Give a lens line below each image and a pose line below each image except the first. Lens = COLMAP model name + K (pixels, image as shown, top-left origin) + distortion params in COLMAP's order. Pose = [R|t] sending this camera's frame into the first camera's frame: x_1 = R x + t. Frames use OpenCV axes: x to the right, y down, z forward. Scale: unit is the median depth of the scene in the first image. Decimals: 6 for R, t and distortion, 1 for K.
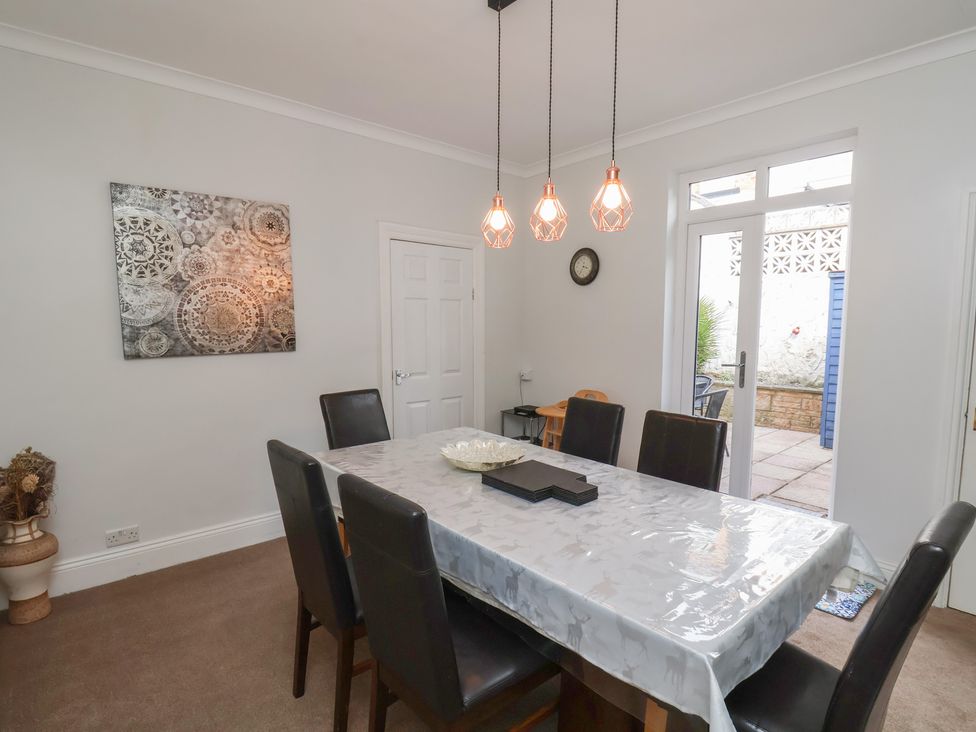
lens RADIAL K [[500.4, 0, 477.0], [0, 500.4, 366.7], [0, 0, 1]] dist [-0.010553, -0.001179]
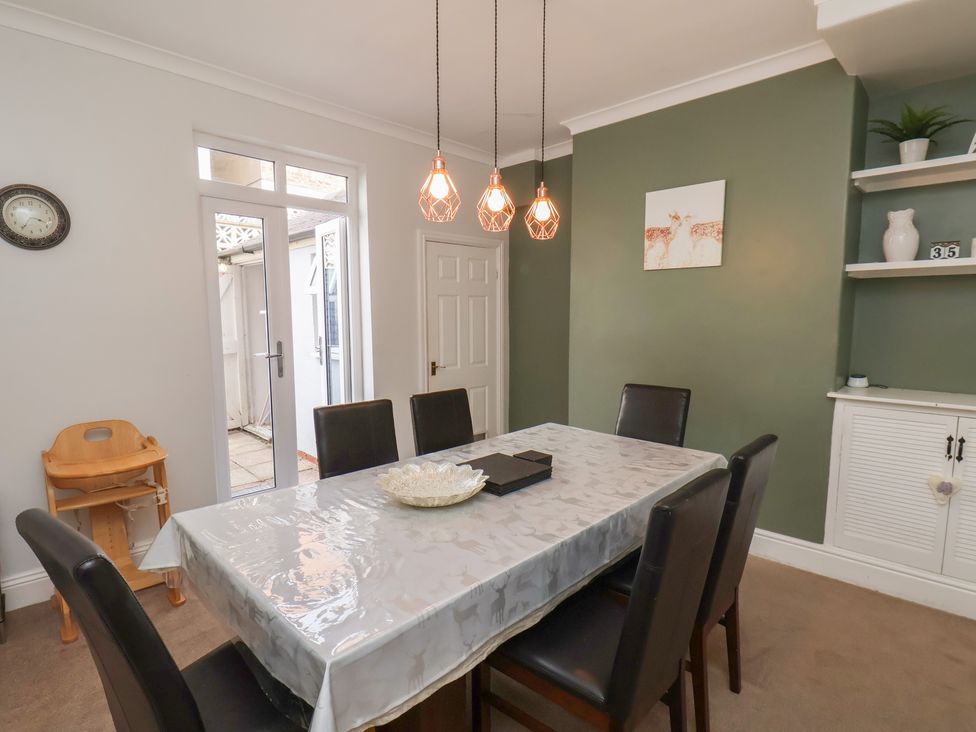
lens RADIAL K [[517.5, 0, 485.9], [0, 517.5, 370.8], [0, 0, 1]] dist [-0.002650, -0.001104]
pose [[-0.083319, -0.106961, 0.990766, -0.737475], [0.093578, 0.988990, 0.114639, -0.076295], [-0.992120, 0.102265, -0.072392, 0.916311]]
